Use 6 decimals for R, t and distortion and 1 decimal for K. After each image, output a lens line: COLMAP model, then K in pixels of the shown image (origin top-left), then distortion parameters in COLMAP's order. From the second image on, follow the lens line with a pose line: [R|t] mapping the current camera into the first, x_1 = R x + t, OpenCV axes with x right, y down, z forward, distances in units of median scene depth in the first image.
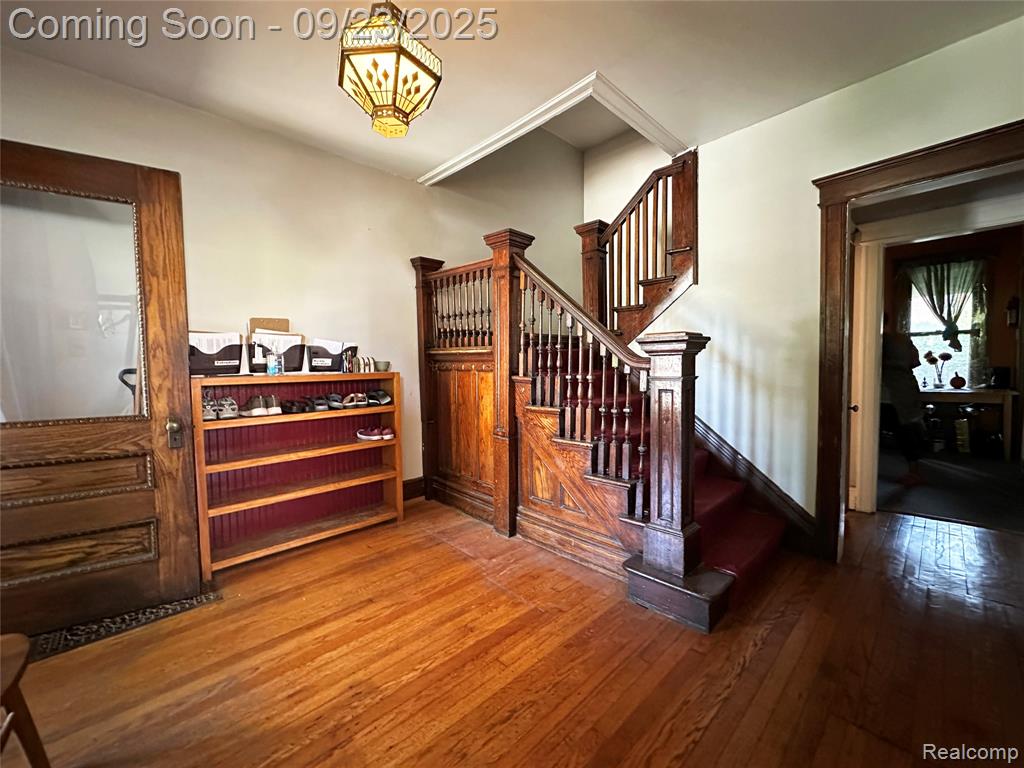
lens RADIAL K [[407.6, 0, 512.0], [0, 407.6, 384.0], [0, 0, 1]] dist [-0.001343, 0.000015]
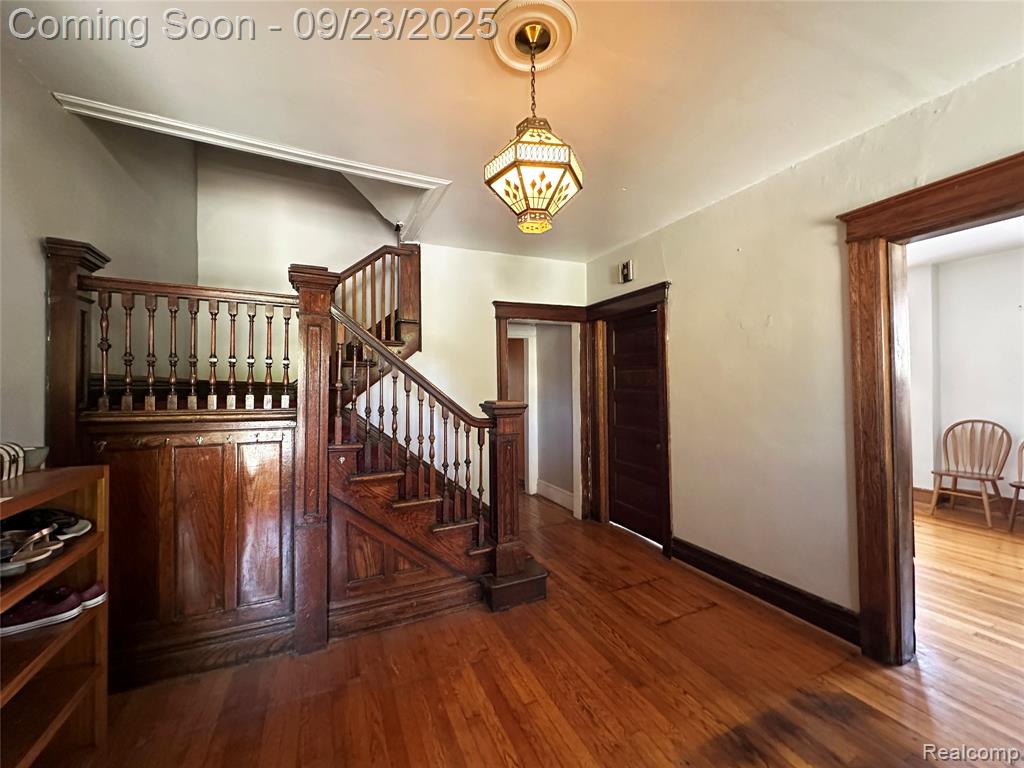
lens RADIAL K [[407.6, 0, 512.0], [0, 407.6, 384.0], [0, 0, 1]] dist [-0.001343, 0.000015]
pose [[0.322026, 0.012678, 0.946646, -0.722768], [0.052893, 0.998108, -0.031360, -0.107058], [-0.945252, 0.060170, 0.320746, 0.407594]]
